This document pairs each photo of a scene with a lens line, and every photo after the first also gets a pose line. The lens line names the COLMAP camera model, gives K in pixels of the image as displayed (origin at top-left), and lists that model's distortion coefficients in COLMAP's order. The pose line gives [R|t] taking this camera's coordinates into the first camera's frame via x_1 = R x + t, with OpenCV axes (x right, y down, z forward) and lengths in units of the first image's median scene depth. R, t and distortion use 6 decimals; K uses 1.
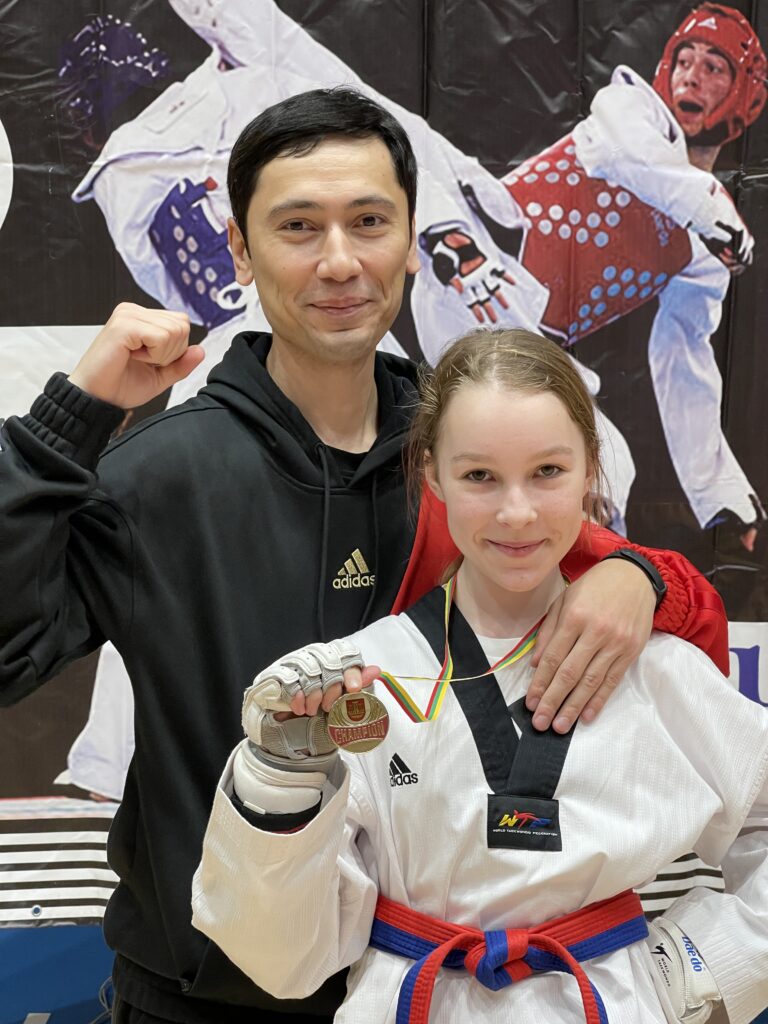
lens RADIAL K [[1913.4, 0, 384.4], [0, 1913.4, 511.3], [0, 0, 1]] dist [-0.015171, 0.000000]
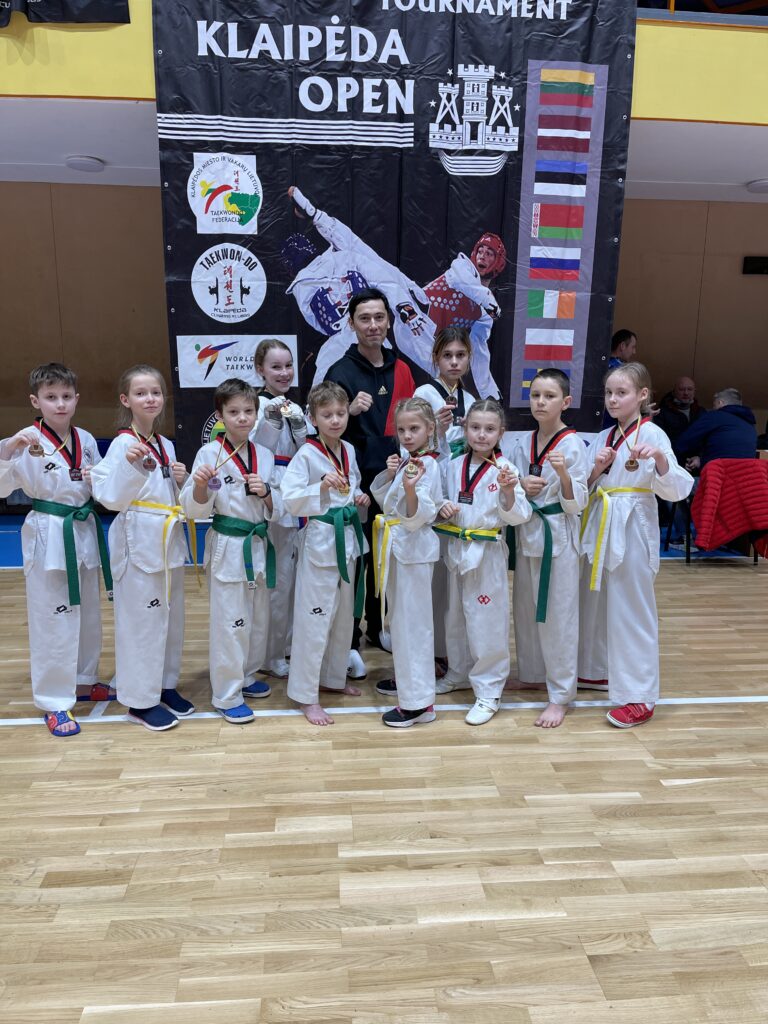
lens RADIAL K [[762.6, 0, 381.1], [0, 762.6, 517.9], [0, 0, 1]] dist [0.010781, 0.000053]
pose [[0.999927, 0.011444, -0.003966, 0.002561], [-0.010762, 0.989752, 0.142393, 0.021907], [0.005555, -0.142340, 0.989802, -0.300552]]
